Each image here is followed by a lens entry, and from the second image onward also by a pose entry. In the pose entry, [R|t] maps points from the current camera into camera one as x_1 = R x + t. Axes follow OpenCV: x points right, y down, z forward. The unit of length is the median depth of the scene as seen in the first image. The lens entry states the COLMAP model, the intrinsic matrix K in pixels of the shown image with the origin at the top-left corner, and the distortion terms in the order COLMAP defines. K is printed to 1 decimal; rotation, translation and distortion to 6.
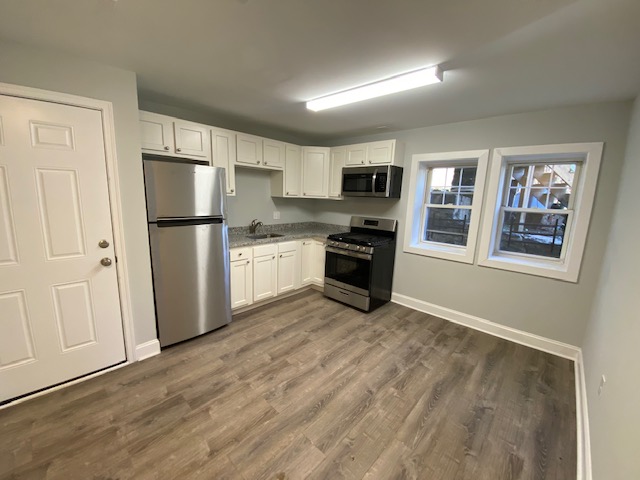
lens RADIAL K [[261.9, 0, 320.0], [0, 261.9, 240.0], [0, 0, 1]] dist [0.030307, -0.025254]
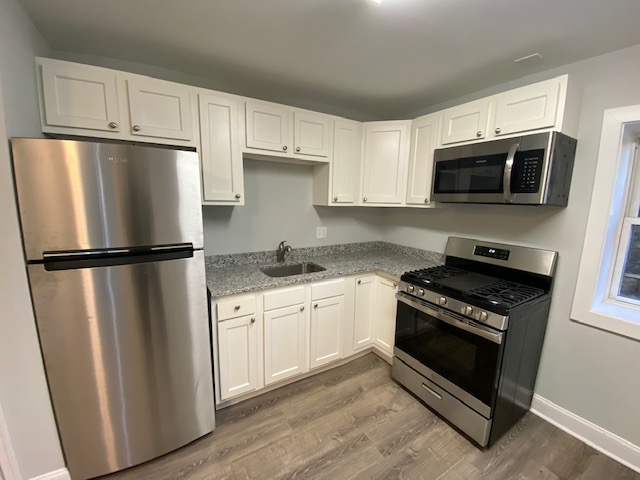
lens RADIAL K [[261.9, 0, 320.0], [0, 261.9, 240.0], [0, 0, 1]] dist [0.030307, -0.025254]
pose [[0.958584, 0.028635, -0.283368, 0.019373], [-0.034384, 0.999291, -0.015334, -0.076094], [0.282728, 0.024443, 0.958889, 0.431151]]
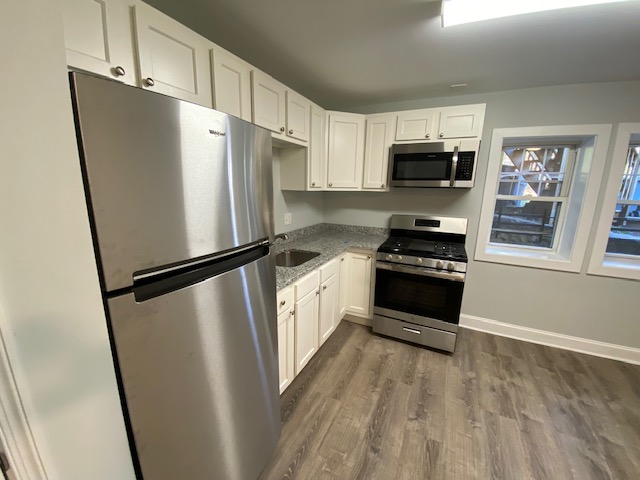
lens RADIAL K [[261.9, 0, 320.0], [0, 261.9, 240.0], [0, 0, 1]] dist [0.030307, -0.025254]
pose [[0.957822, -0.074121, 0.277637, -0.315475], [0.061619, 0.996665, 0.053499, -0.082022], [-0.280677, -0.034135, 0.959195, 0.410631]]
